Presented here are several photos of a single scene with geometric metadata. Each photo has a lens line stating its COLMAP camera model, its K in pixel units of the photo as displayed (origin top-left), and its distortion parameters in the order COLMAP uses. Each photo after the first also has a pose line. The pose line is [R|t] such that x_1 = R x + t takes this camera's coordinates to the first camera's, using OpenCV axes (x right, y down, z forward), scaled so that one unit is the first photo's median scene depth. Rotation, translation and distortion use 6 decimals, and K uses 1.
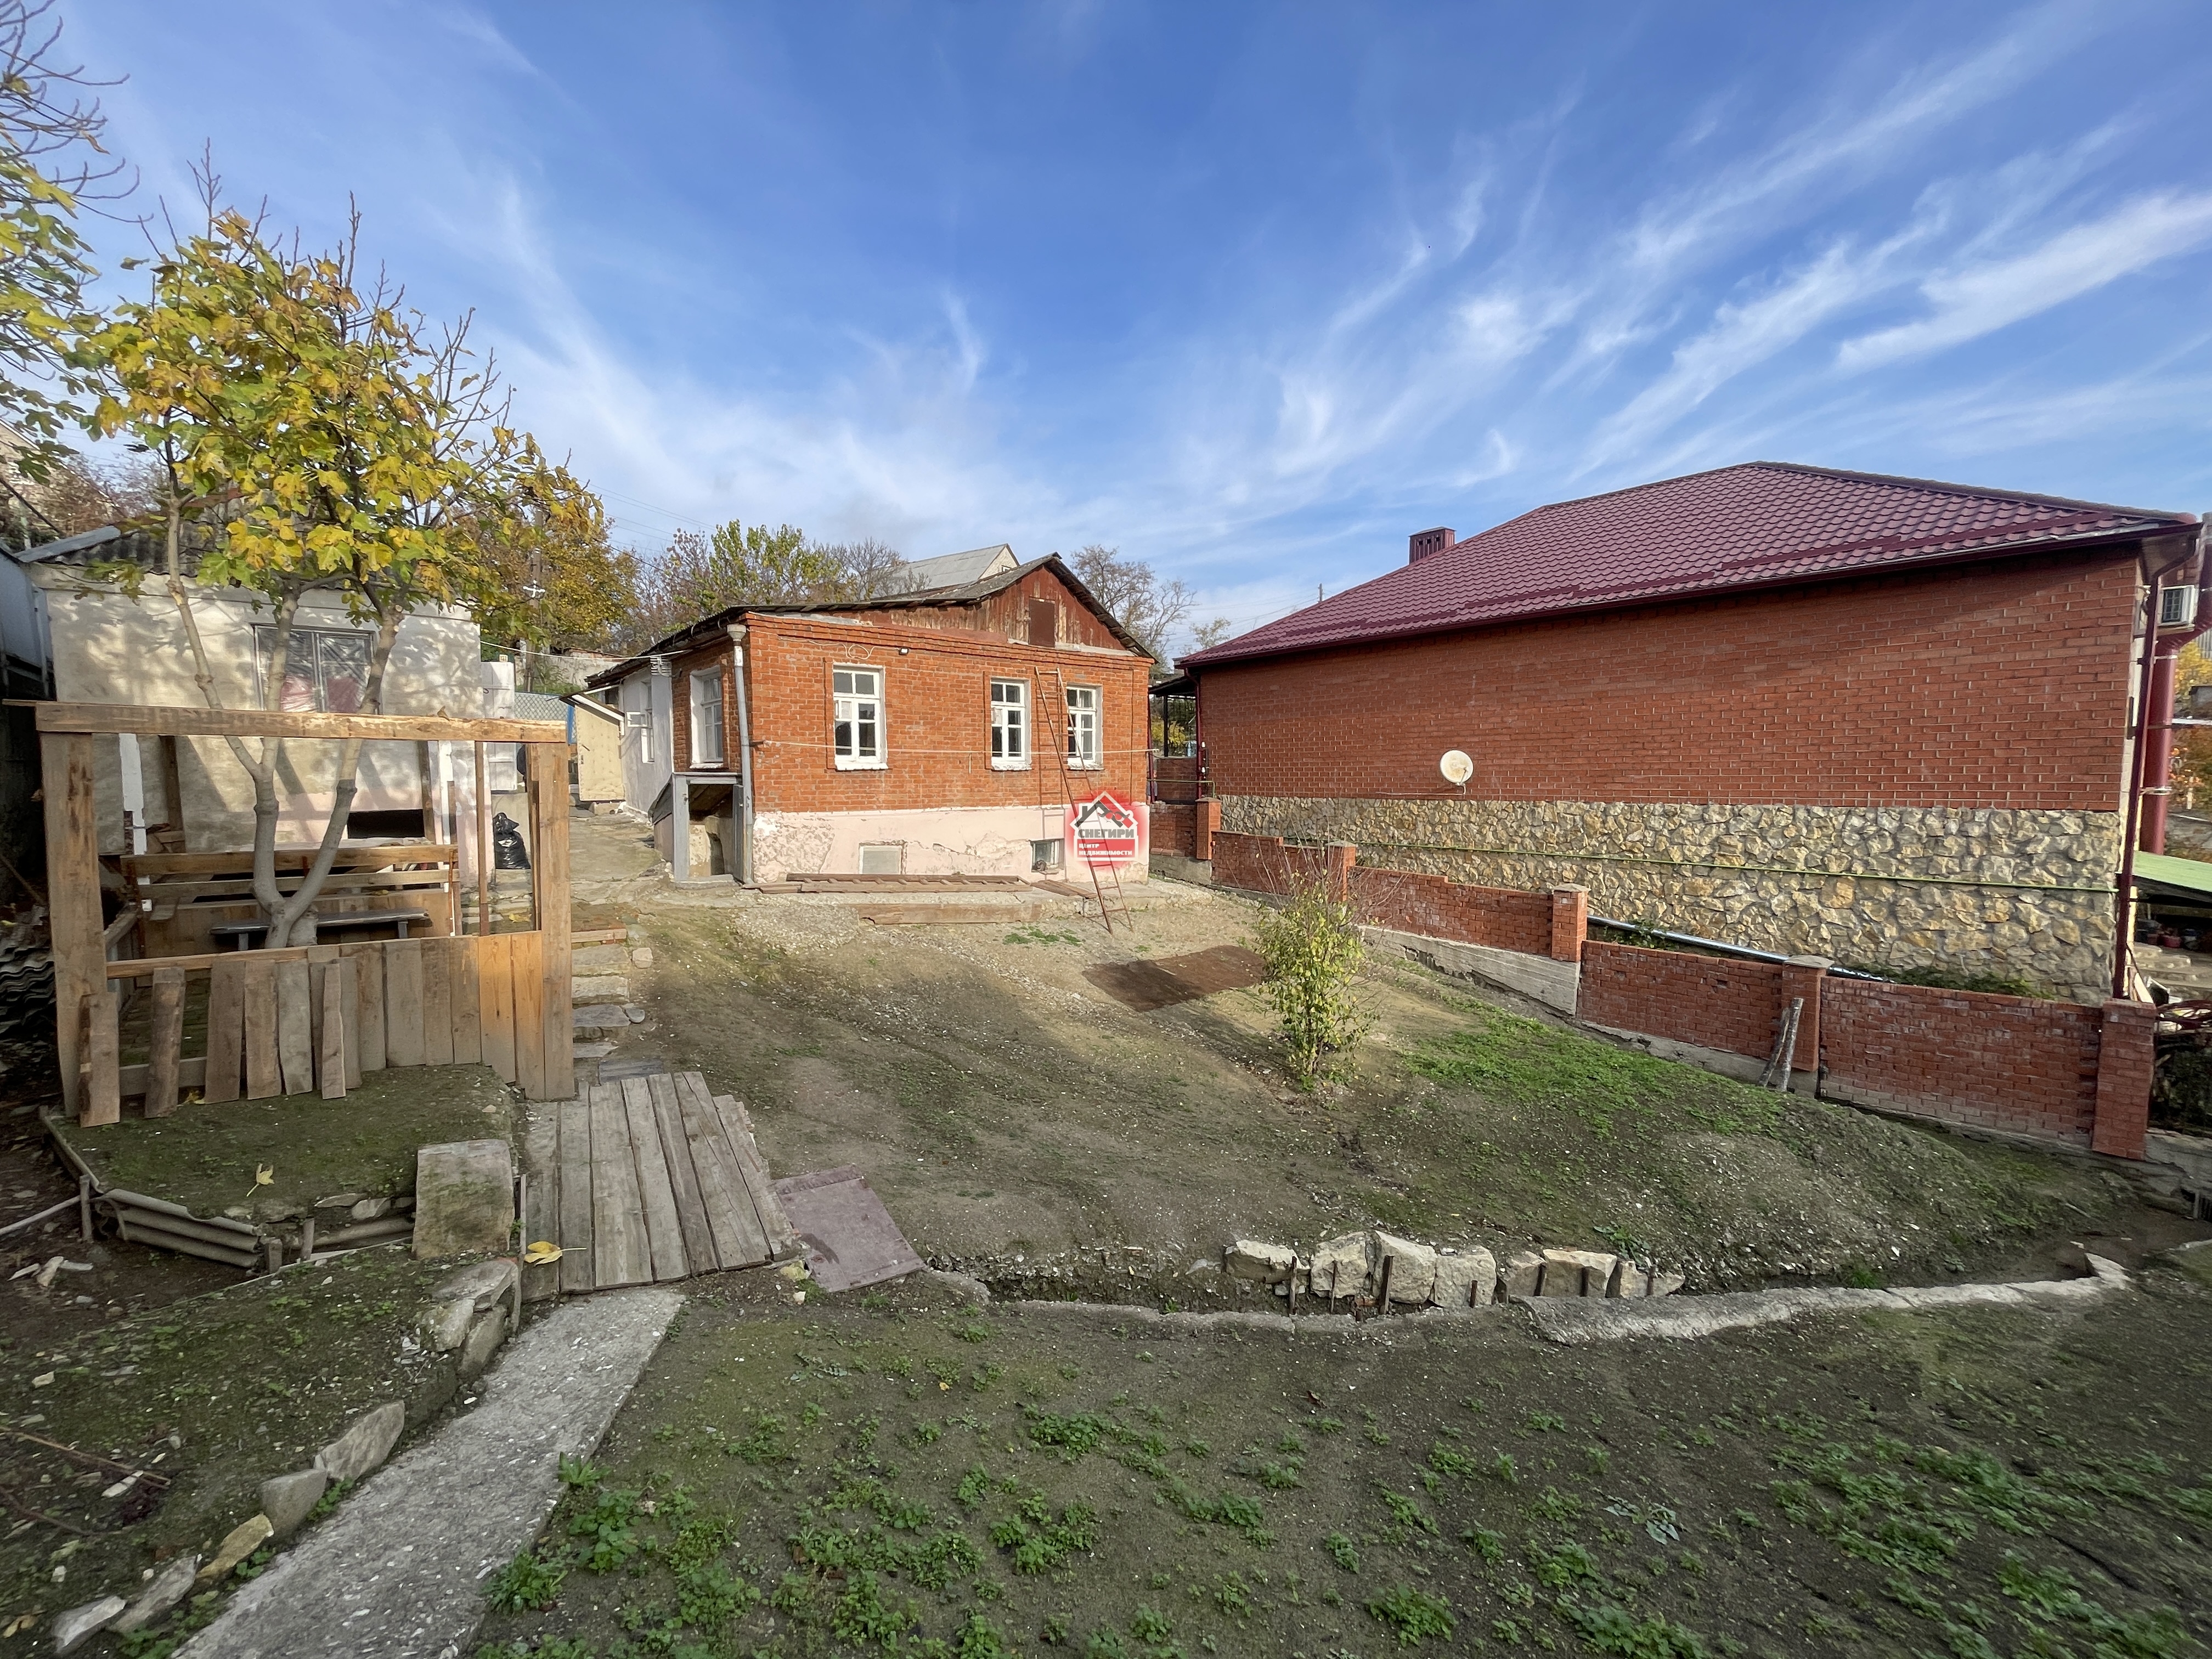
lens RADIAL K [[902.2, 0, 1106.0], [0, 902.2, 829.5], [0, 0, 1]] dist [-0.009401, 0.008028]
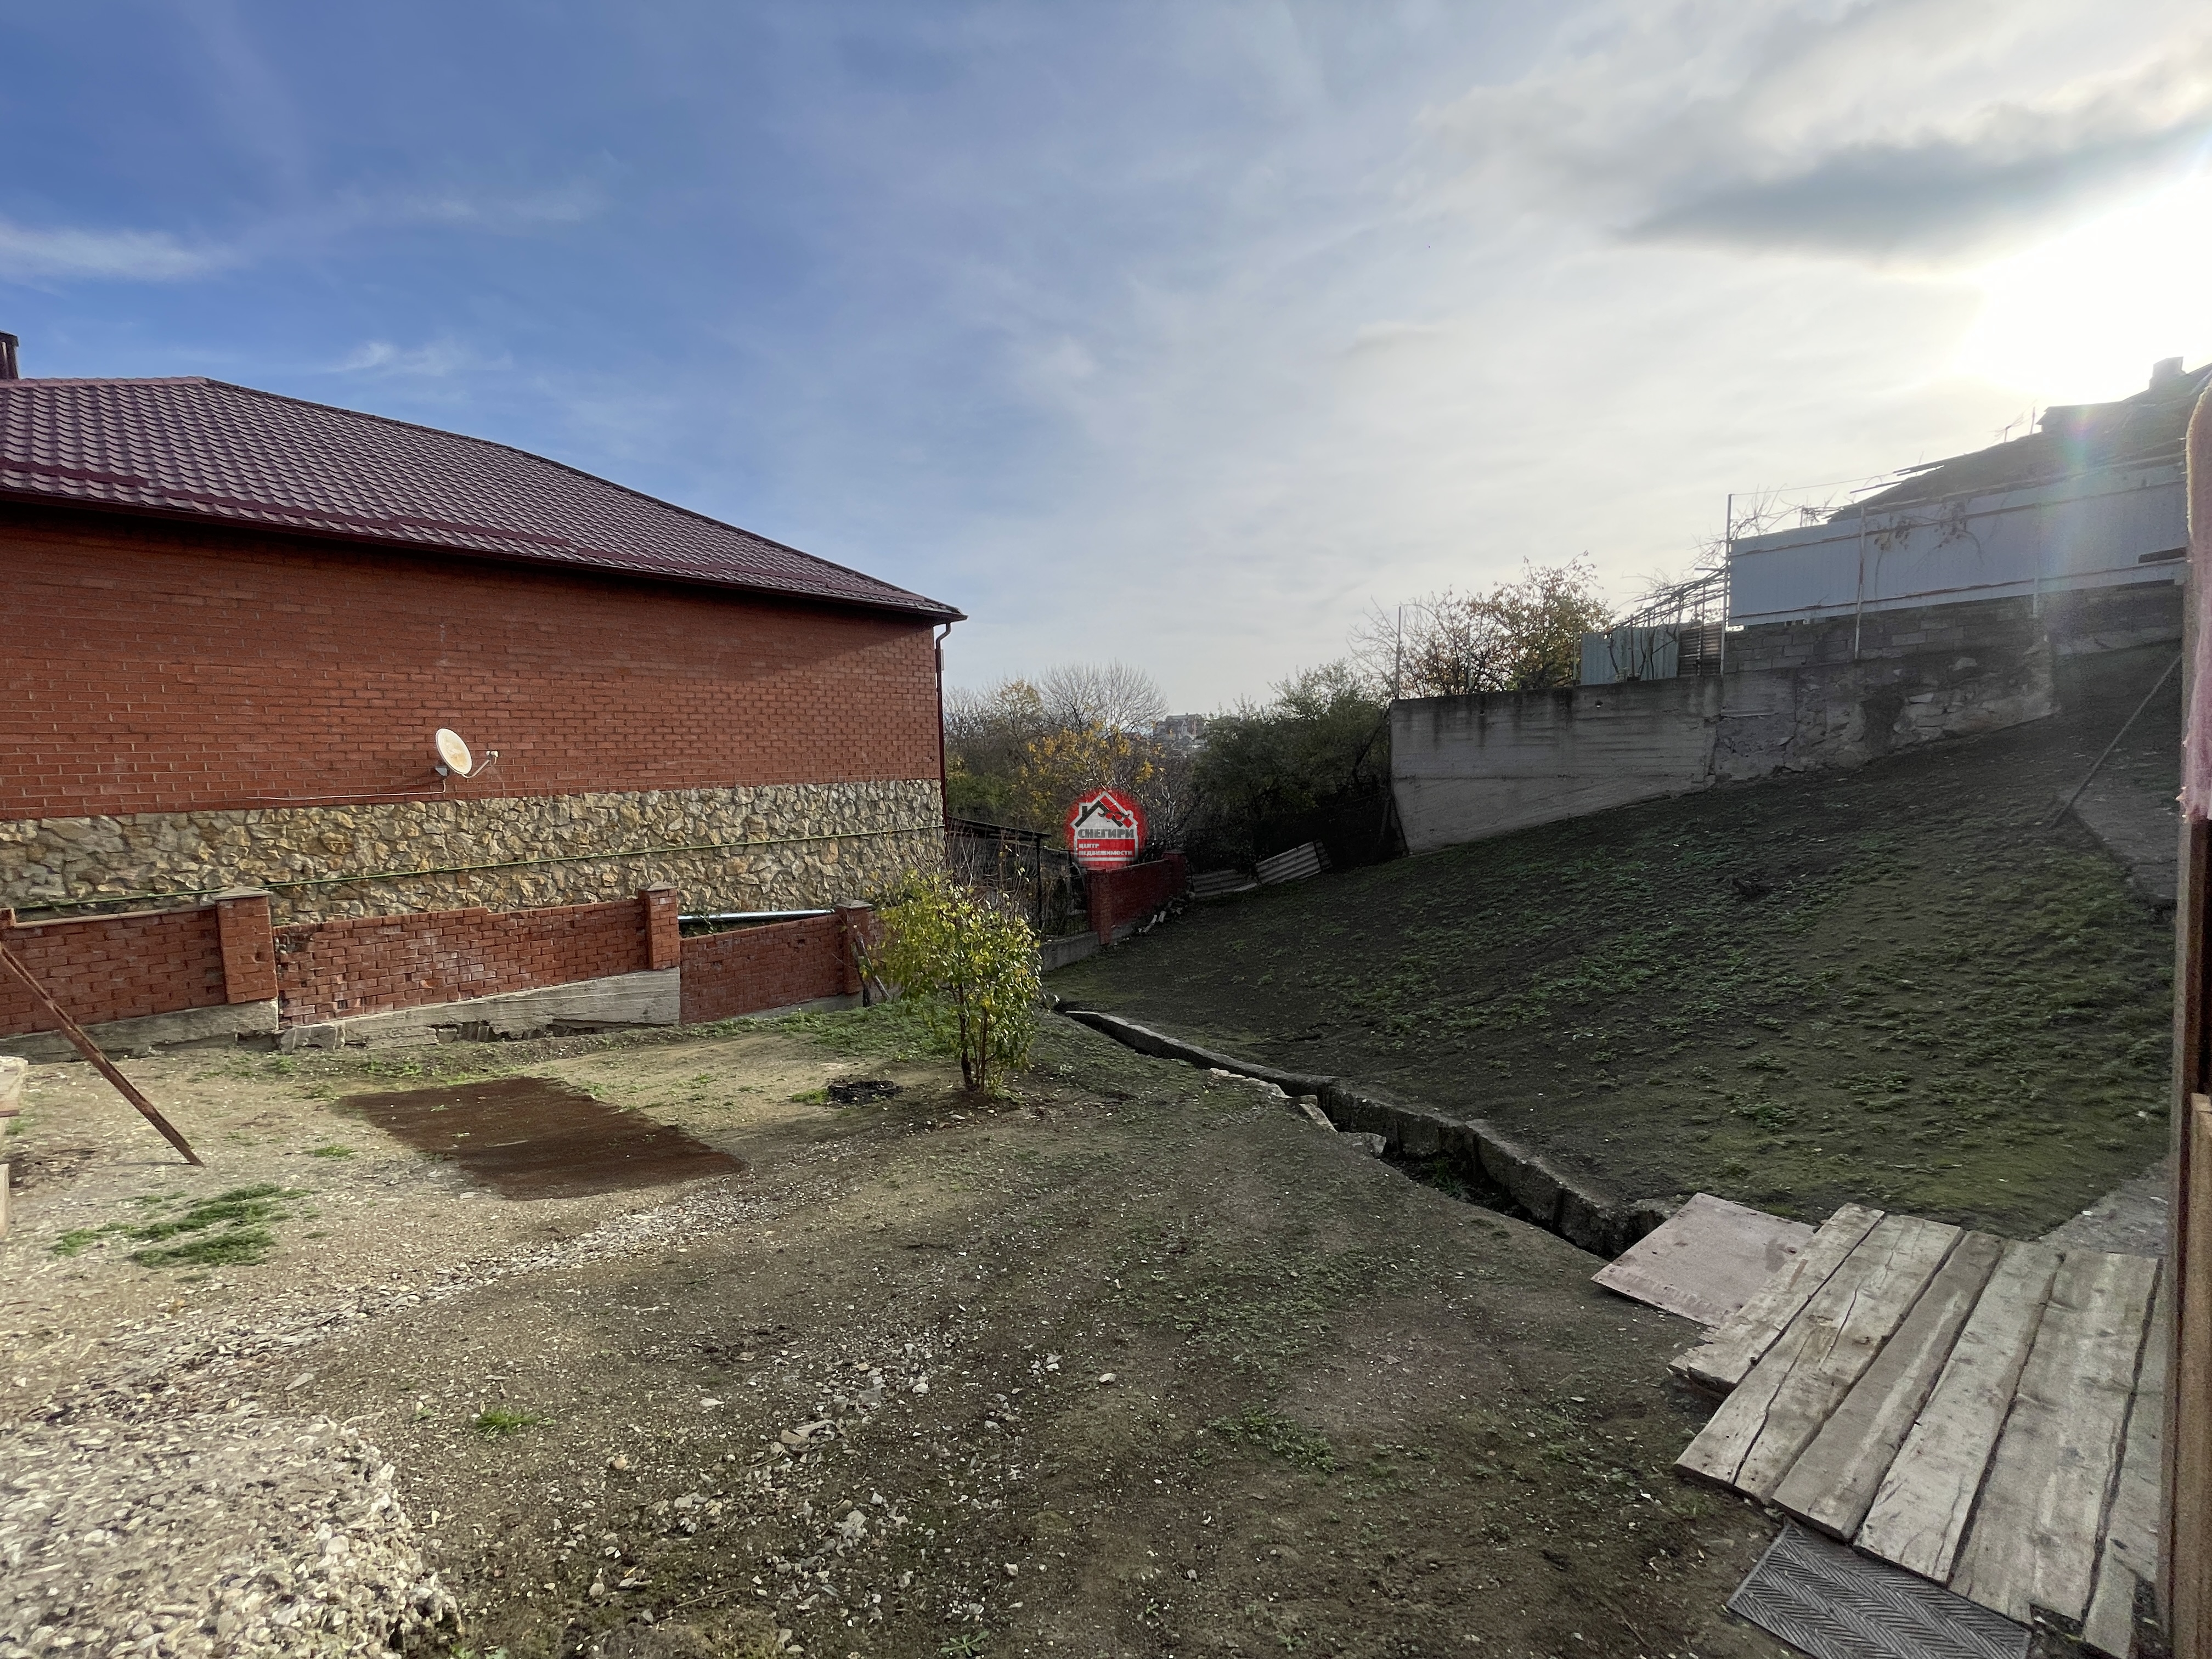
lens RADIAL K [[891.8, 0, 1100.4], [0, 891.8, 830.6], [0, 0, 1]] dist [0.000670, -0.002744]
pose [[-0.123790, -0.066338, 0.990089, -0.472506], [0.092531, 0.992644, 0.078078, -0.021591], [-0.987985, 0.101279, -0.116741, 0.766680]]
